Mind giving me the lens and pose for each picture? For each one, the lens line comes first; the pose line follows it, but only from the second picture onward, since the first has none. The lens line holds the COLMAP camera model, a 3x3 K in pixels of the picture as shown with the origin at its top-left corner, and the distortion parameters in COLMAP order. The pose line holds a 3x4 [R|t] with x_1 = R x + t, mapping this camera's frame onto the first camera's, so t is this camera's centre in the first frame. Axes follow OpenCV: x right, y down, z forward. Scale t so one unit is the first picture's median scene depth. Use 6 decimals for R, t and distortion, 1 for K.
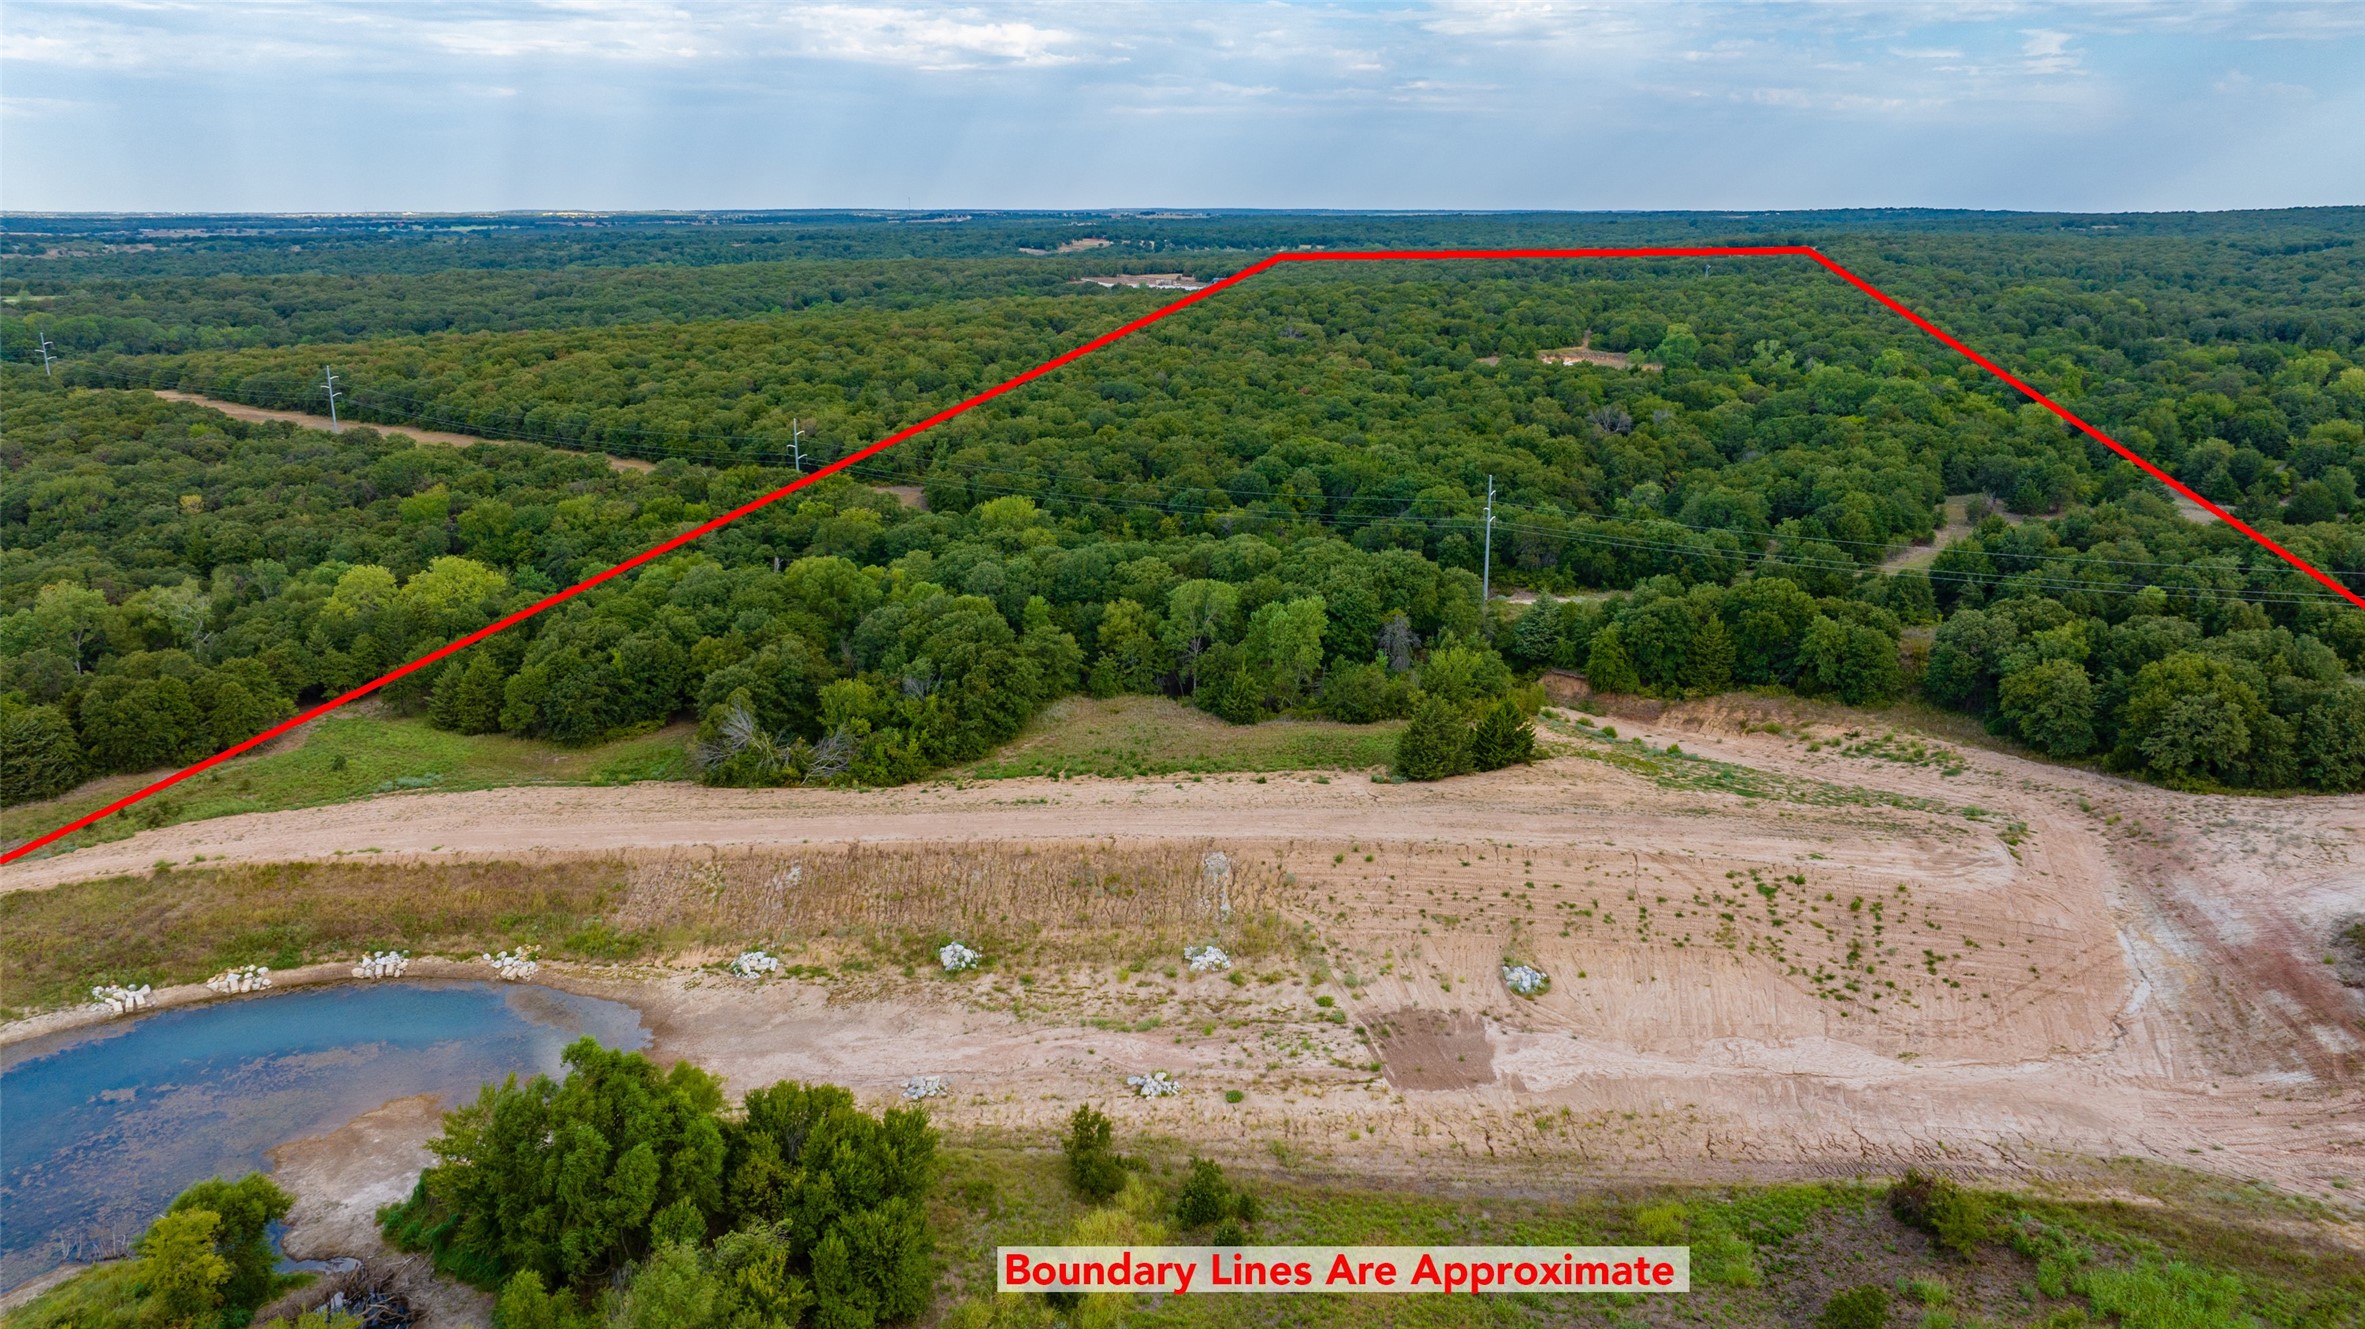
lens RADIAL K [[1652.3, 0, 1182.5], [0, 1652.3, 664.5], [0, 0, 1]] dist [-0.055387, 0.062656]
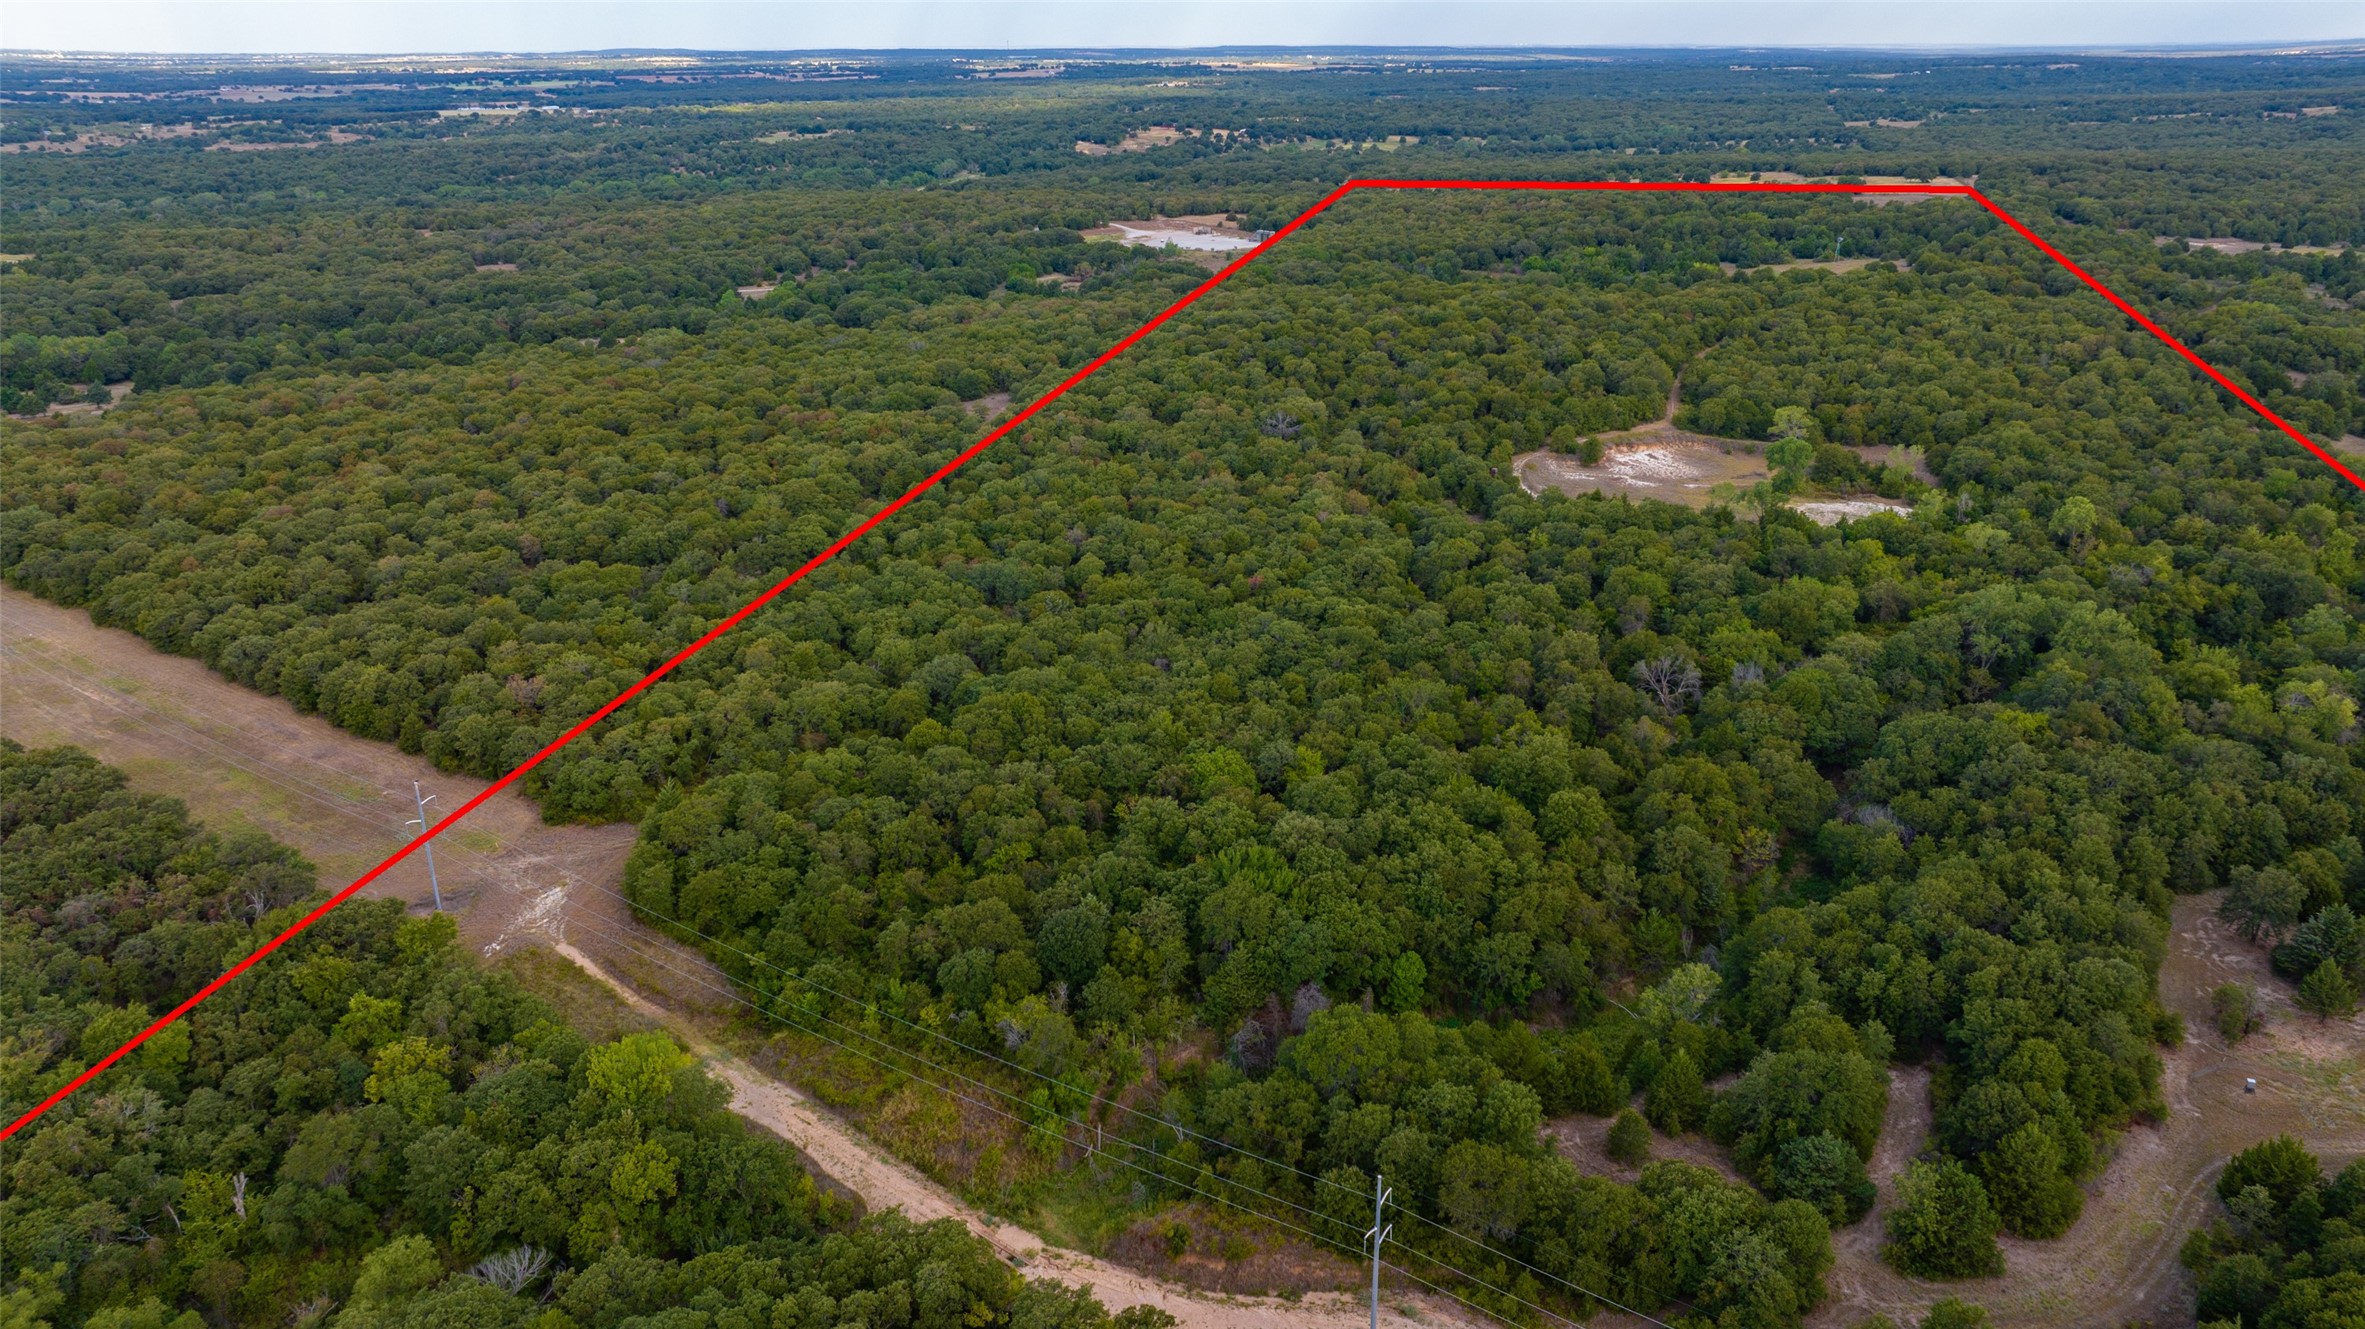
lens RADIAL K [[1686.9, 0, 1182.5], [0, 1686.9, 664.5], [0, 0, 1]] dist [-0.030014, 0.030047]
pose [[0.998181, 0.015568, -0.058244, 0.112065], [-0.010954, 0.996838, 0.078703, -0.246677], [0.059285, -0.077922, 0.995195, 0.325633]]
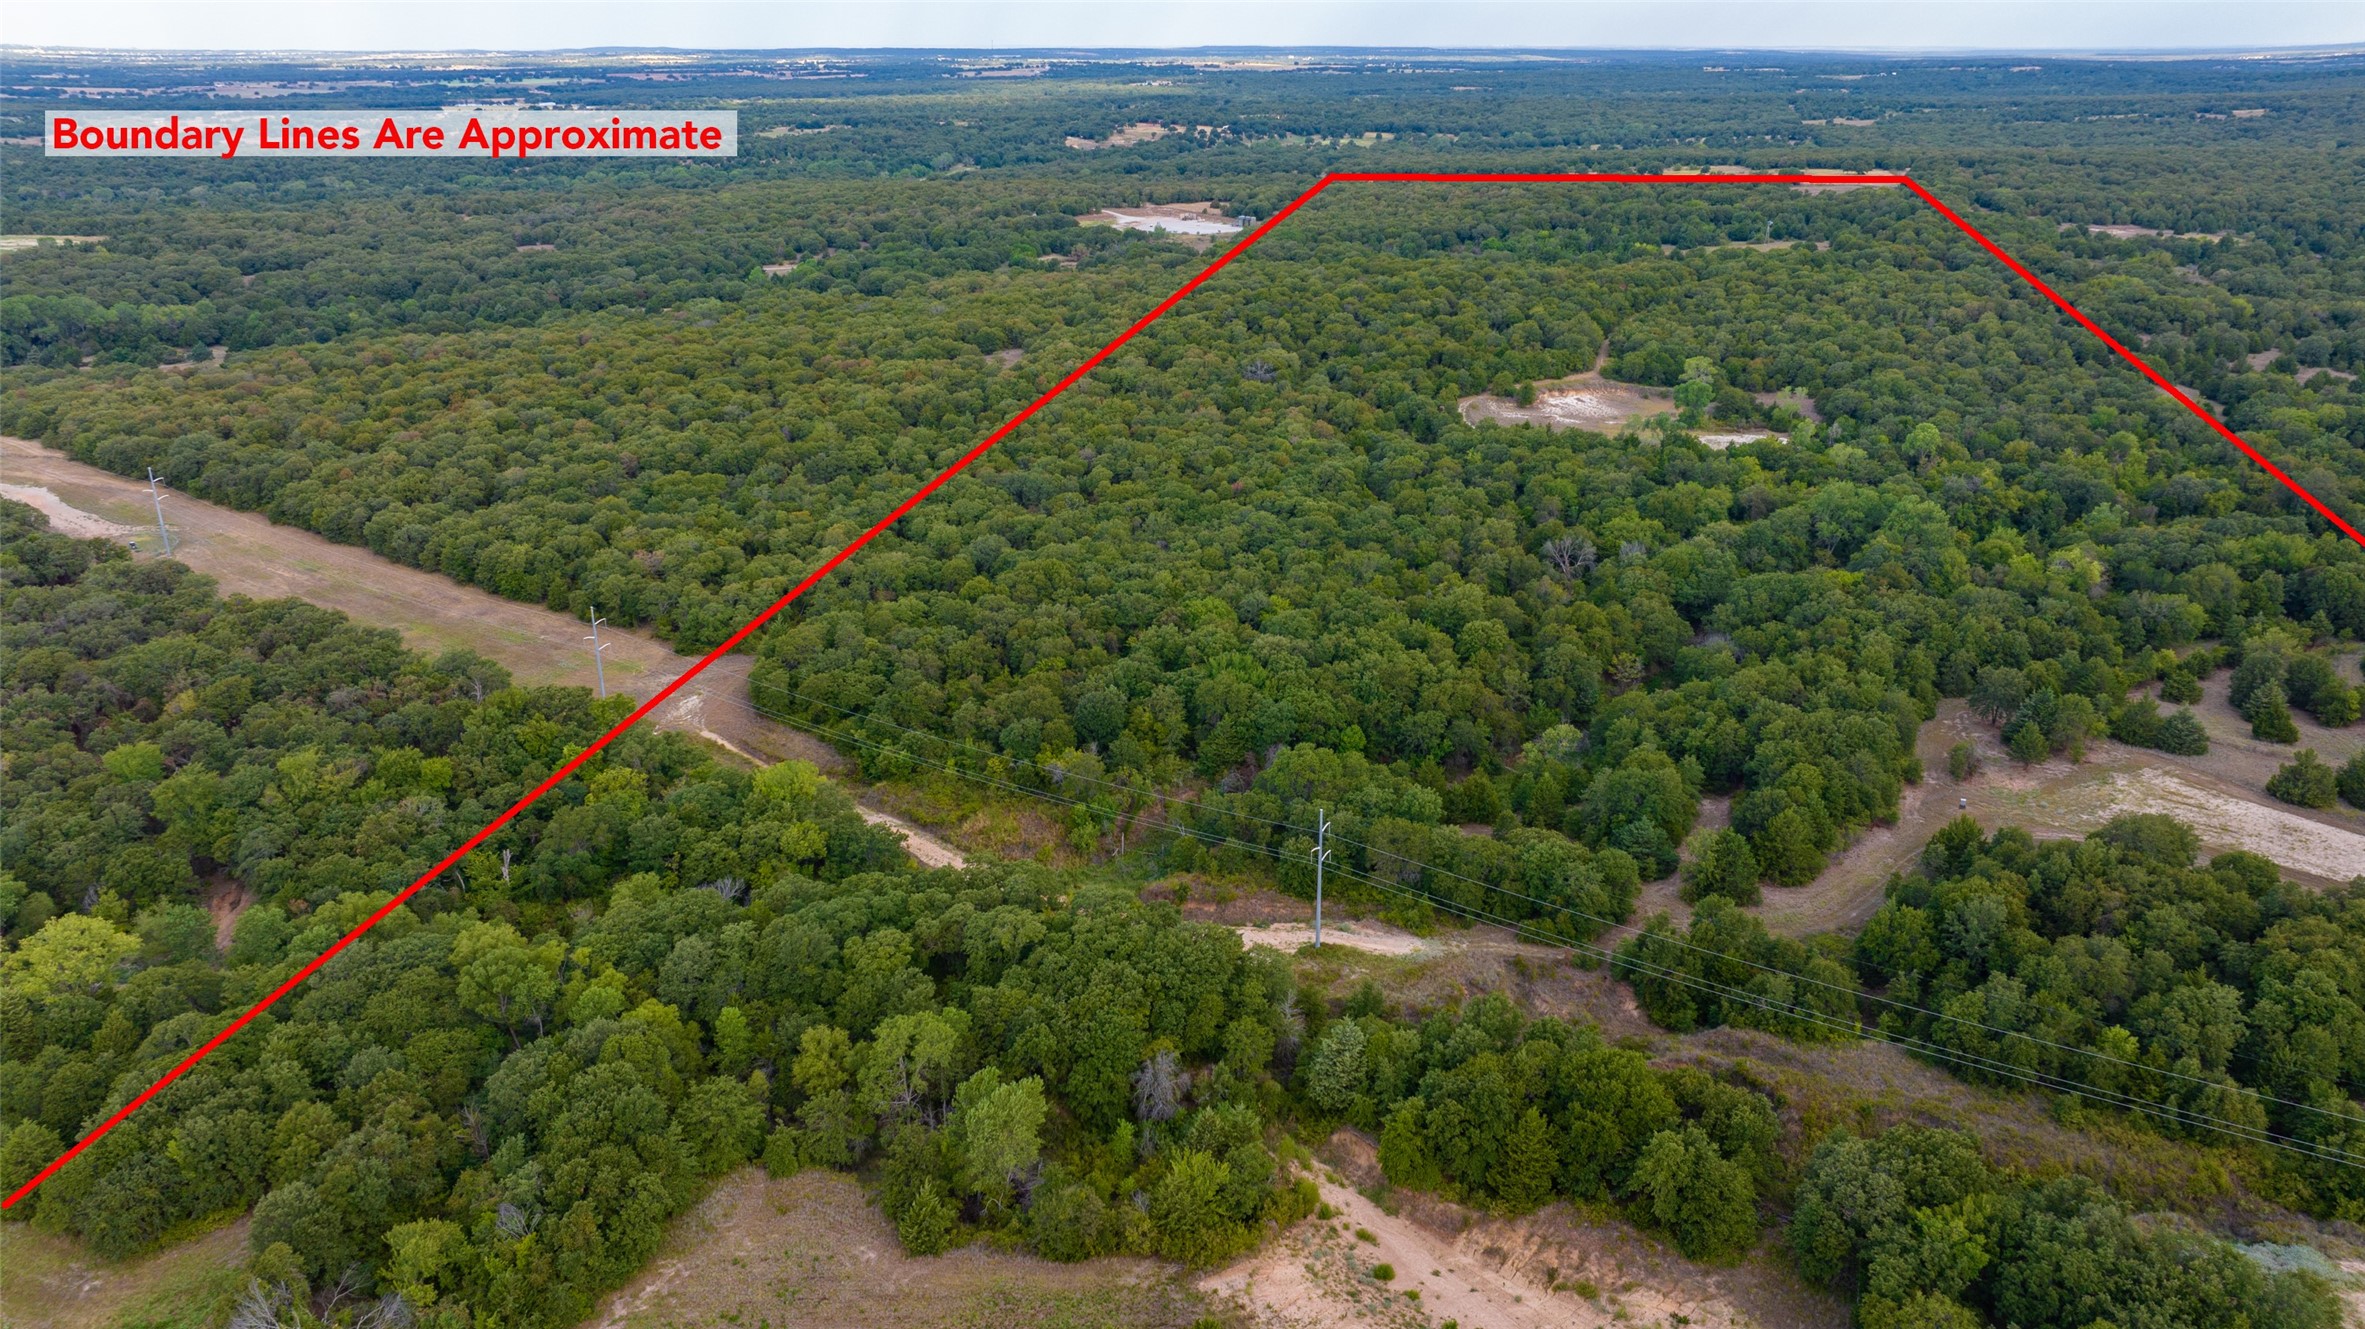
lens RADIAL K [[1666.6, 0, 1182.5], [0, 1666.6, 664.5], [0, 0, 1]] dist [-0.017551, -0.000269]
pose [[0.998722, 0.015579, -0.048086, 0.116276], [-0.011585, 0.996546, 0.082234, -0.189258], [0.049201, -0.081572, 0.995452, 0.127960]]
